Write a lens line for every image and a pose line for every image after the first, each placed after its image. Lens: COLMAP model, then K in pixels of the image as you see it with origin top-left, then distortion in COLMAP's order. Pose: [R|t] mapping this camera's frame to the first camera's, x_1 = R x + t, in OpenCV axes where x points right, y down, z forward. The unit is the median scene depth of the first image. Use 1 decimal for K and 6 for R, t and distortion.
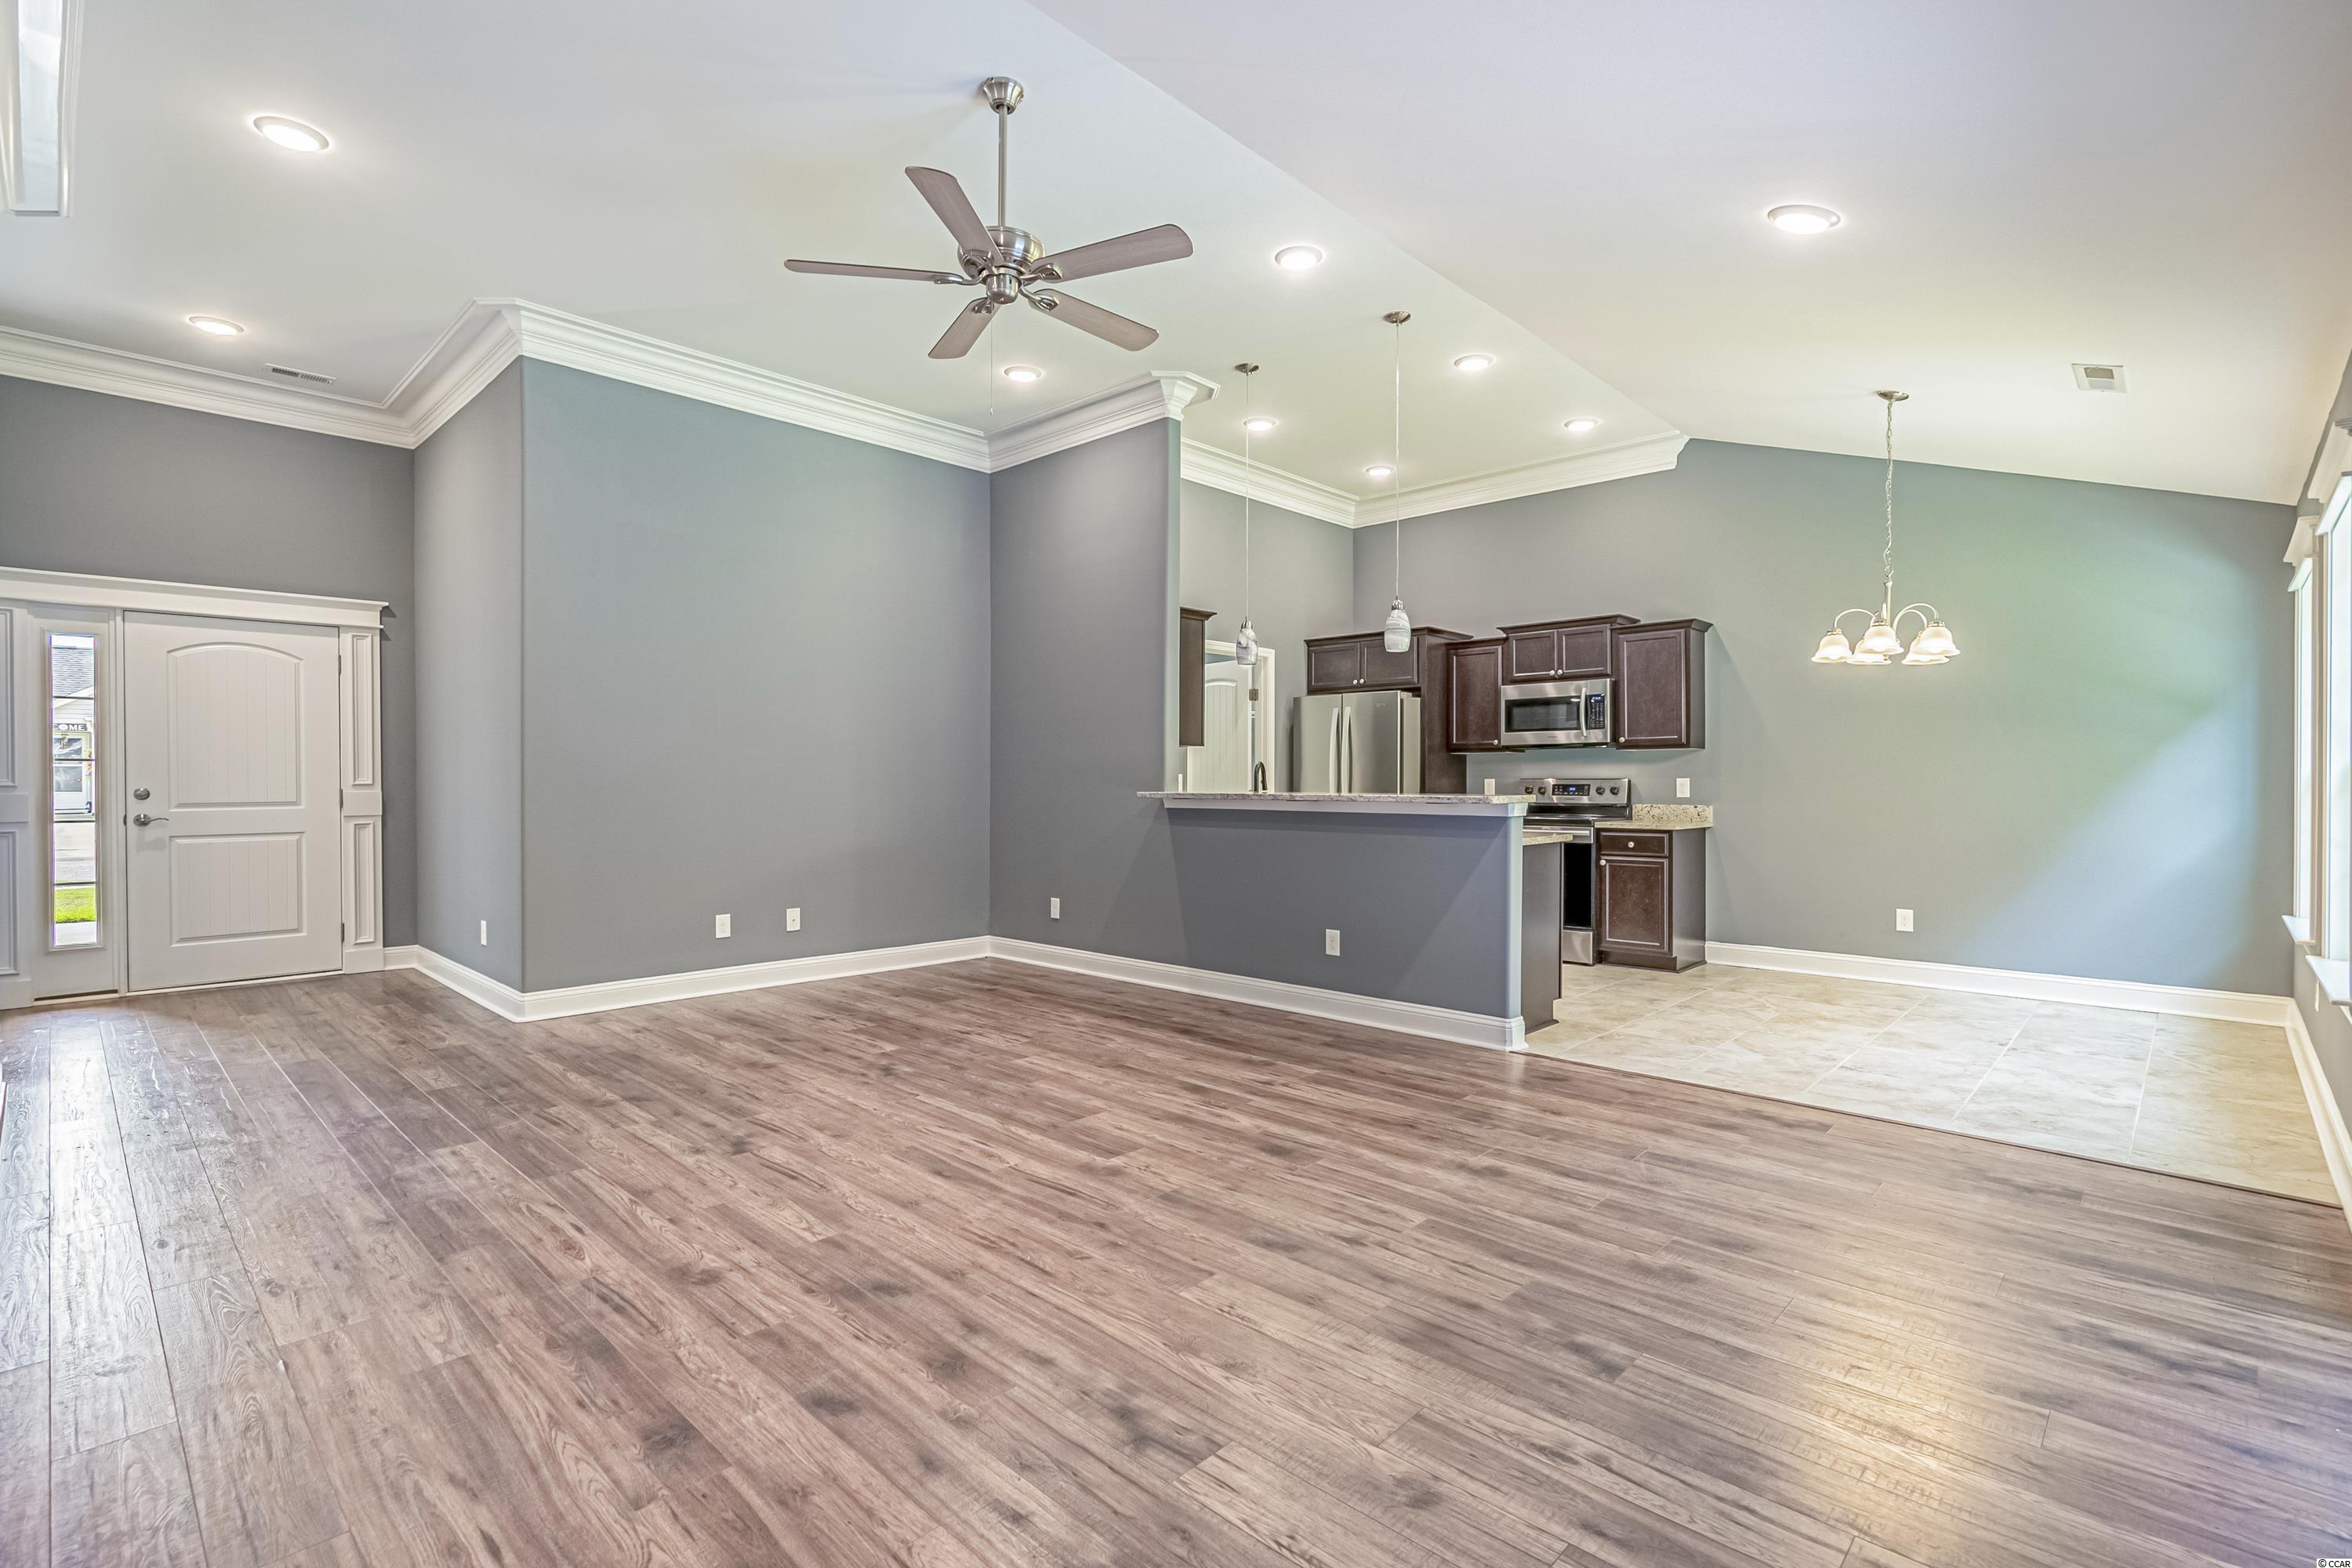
lens RADIAL K [[1080.0, 0, 1182.5], [0, 1080.0, 785.4], [0, 0, 1]] dist [-0.005469, 0.000509]
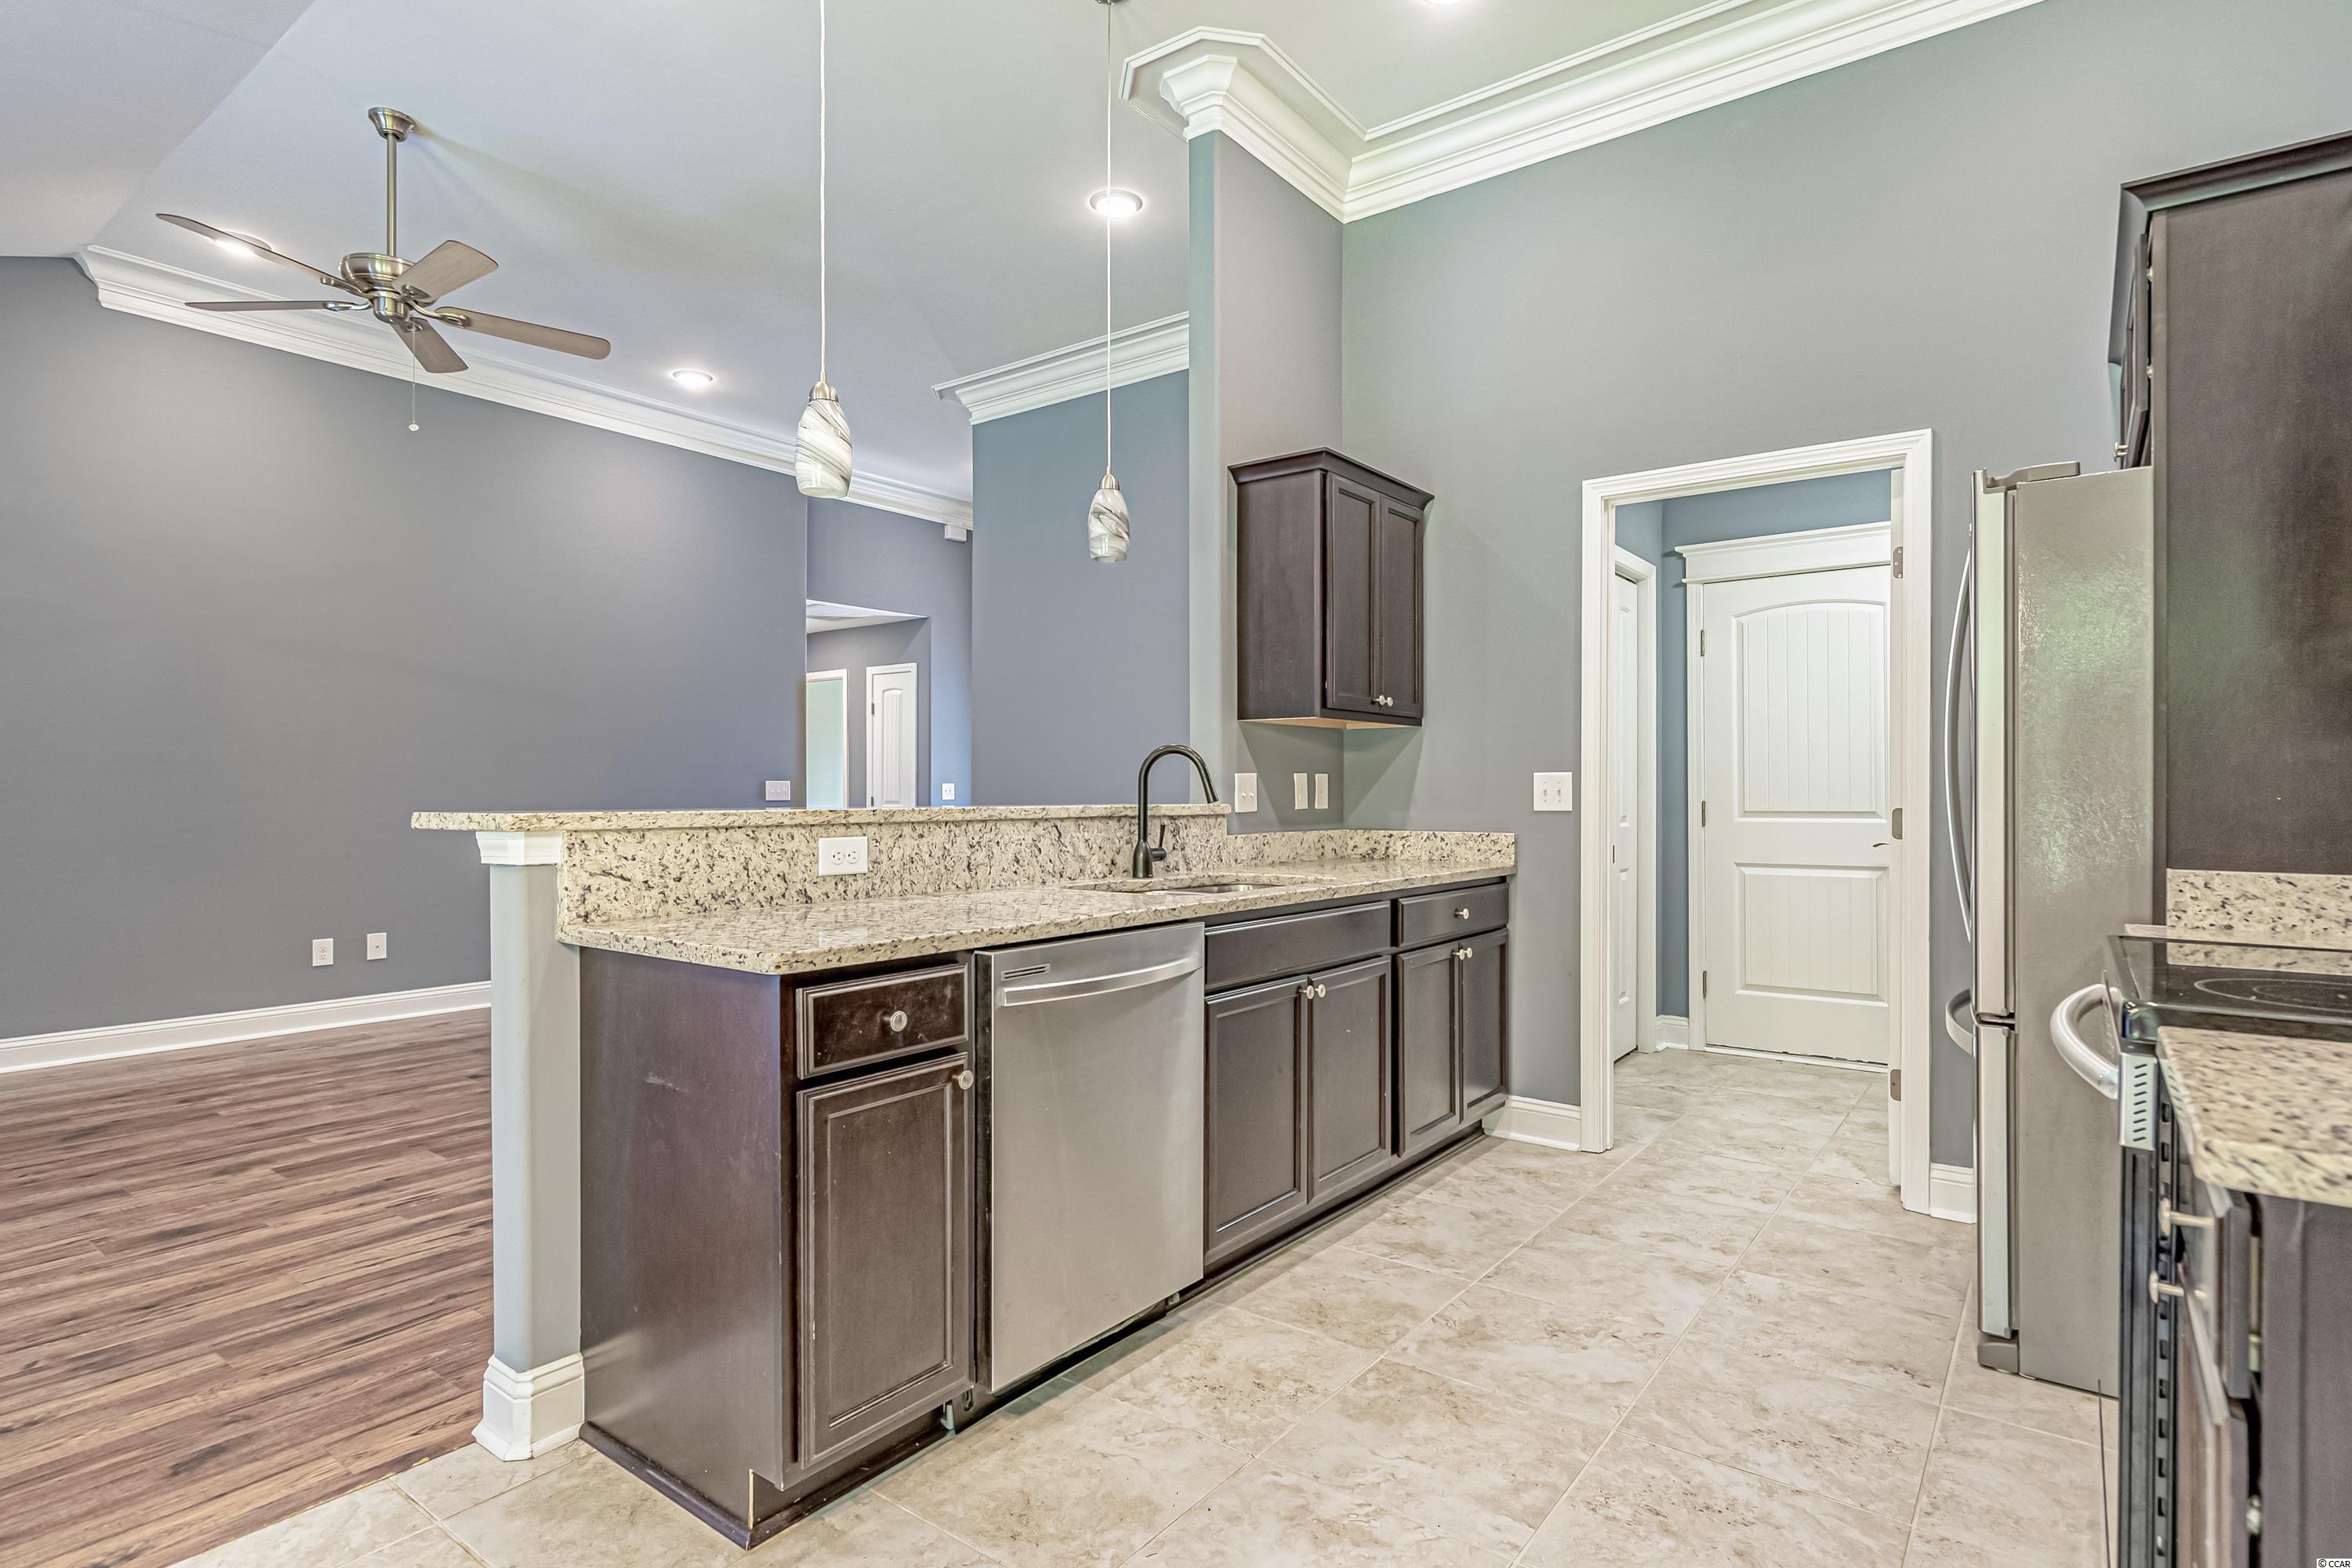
lens RADIAL K [[1198.3, 0, 1185.9], [0, 1198.3, 784.3], [0, 0, 1]] dist [0.000514, 0.001696]
pose [[0.113546, -0.007235, -0.993506, 0.775771], [-0.006791, 0.999944, -0.008058, 0.000482], [0.993510, 0.007661, 0.113490, 1.186889]]
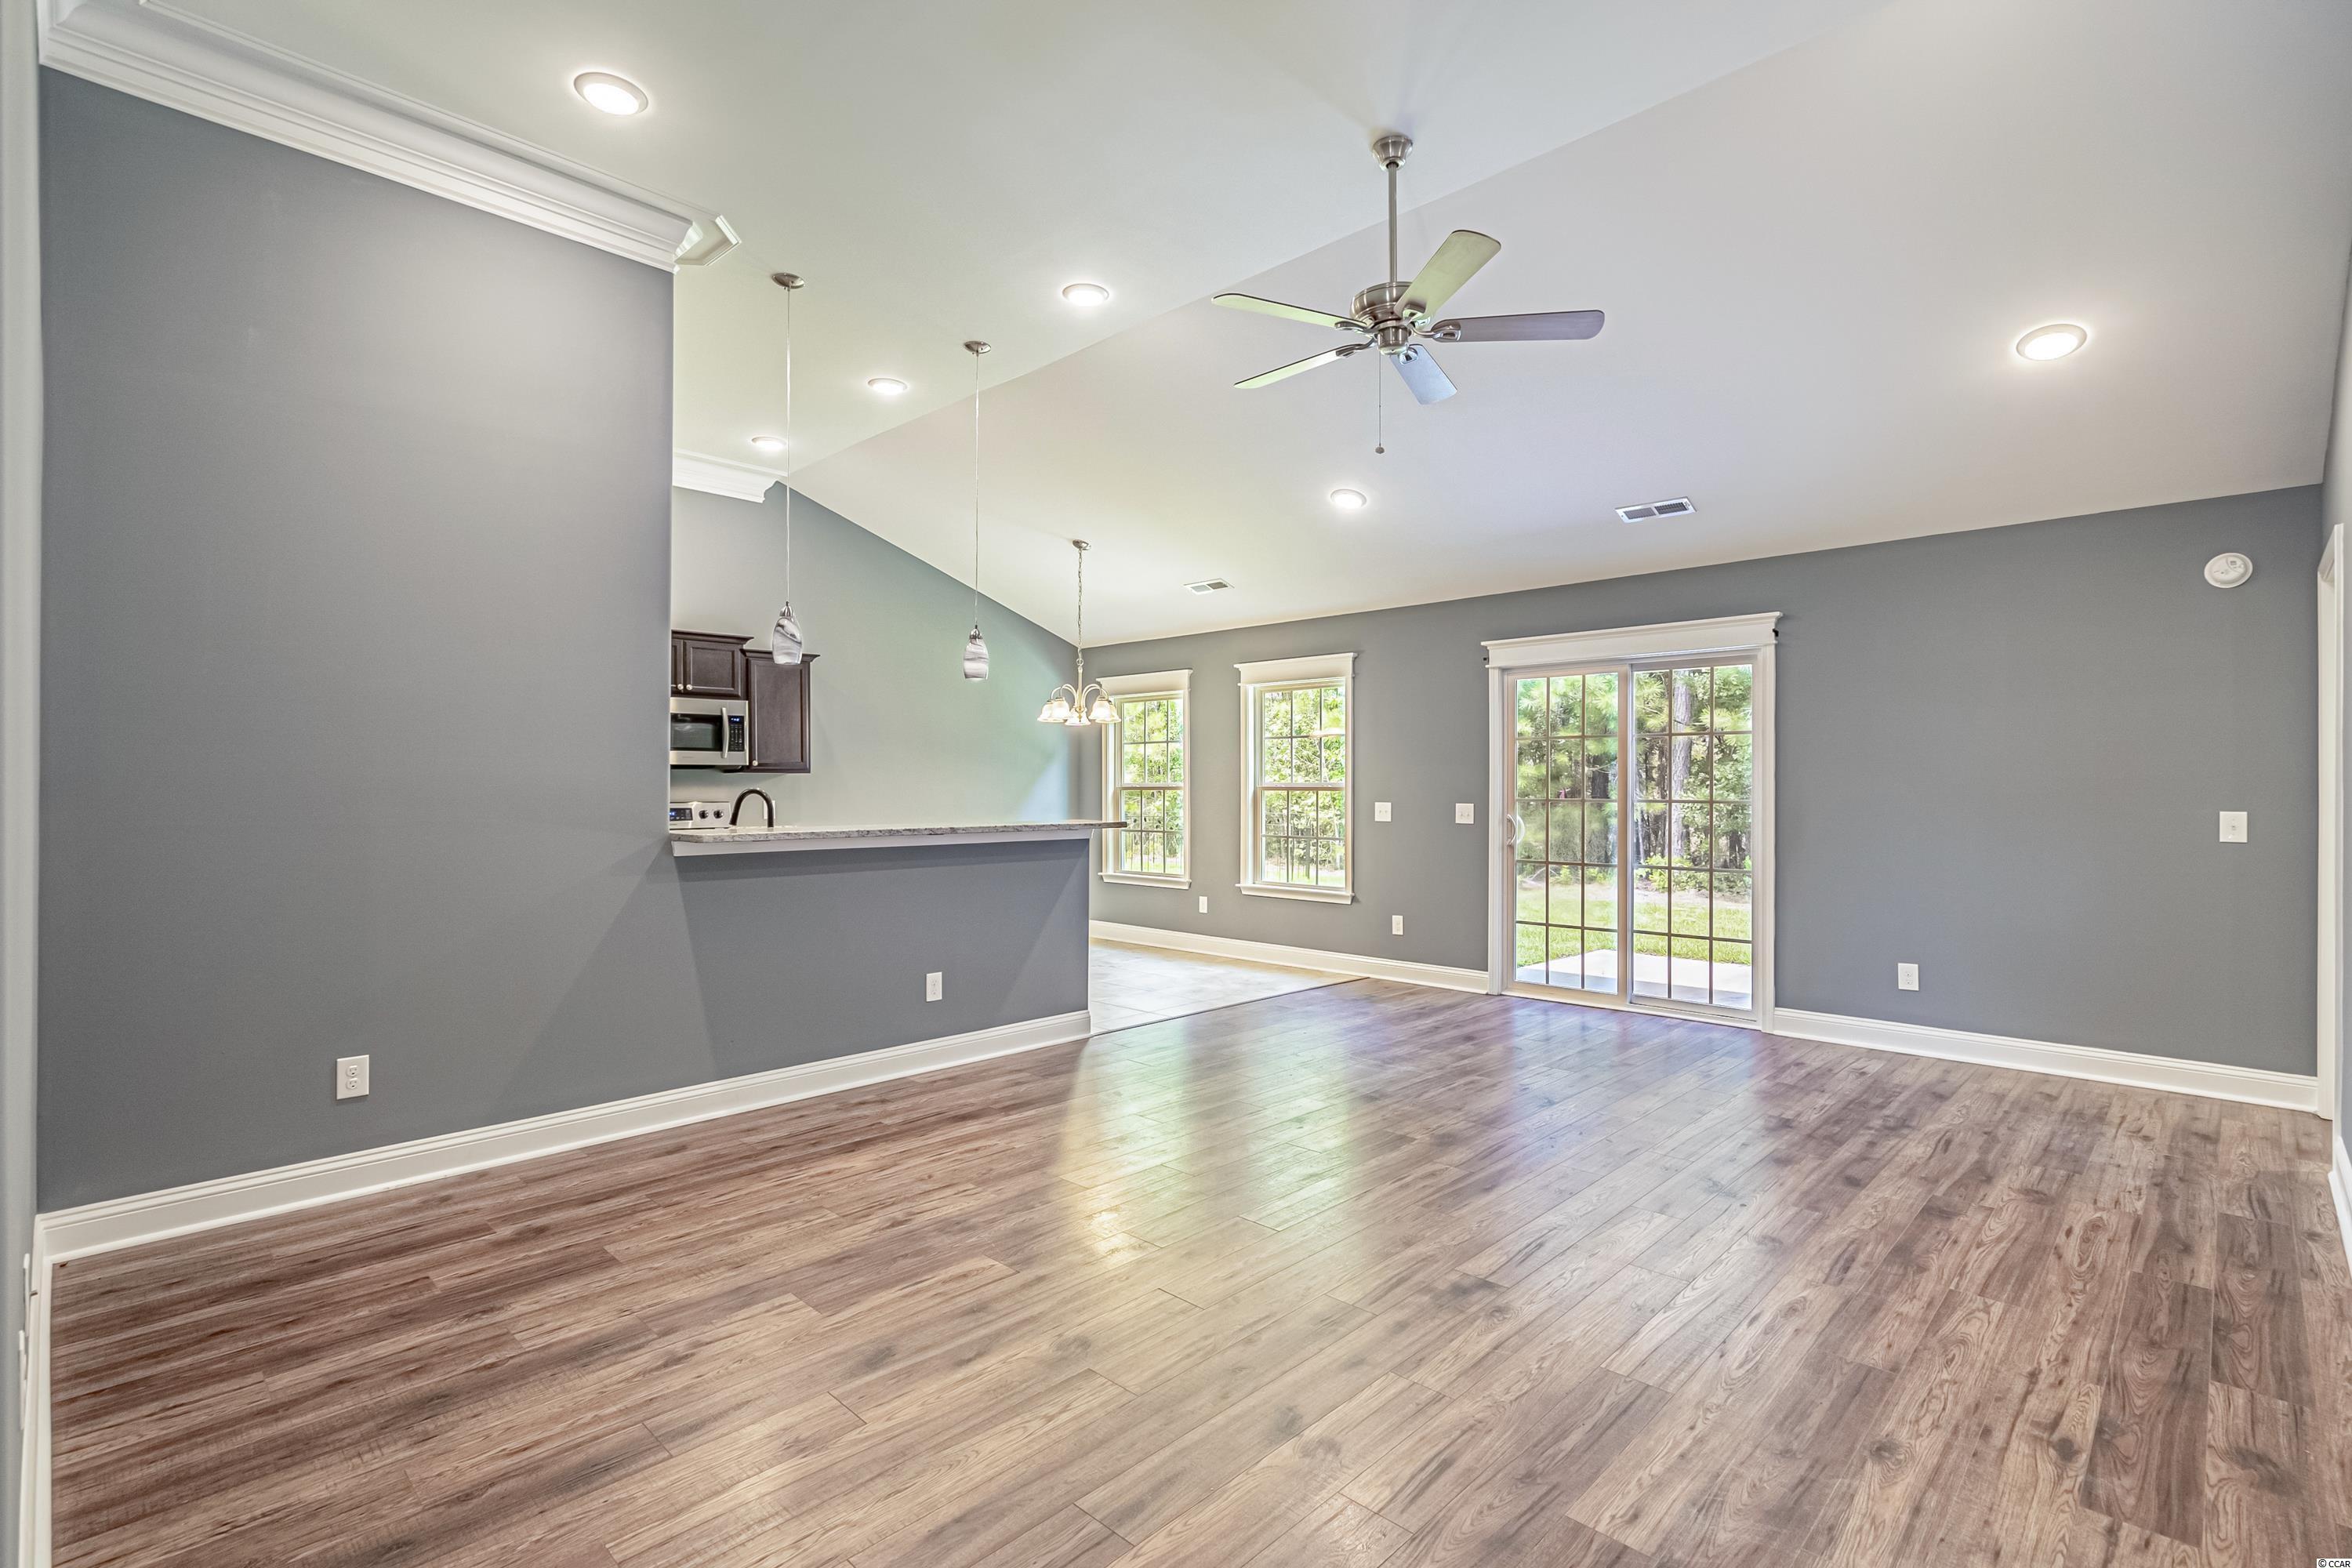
lens RADIAL K [[1087.8, 0, 1186.2], [0, 1087.8, 785.1], [0, 0, 1]] dist [-0.004159, 0.000050]
pose [[0.009145, 0.002168, 0.999956, -0.876279], [0.004739, 0.999986, -0.002211, -0.025996], [-0.999947, 0.004759, 0.009134, 0.865574]]
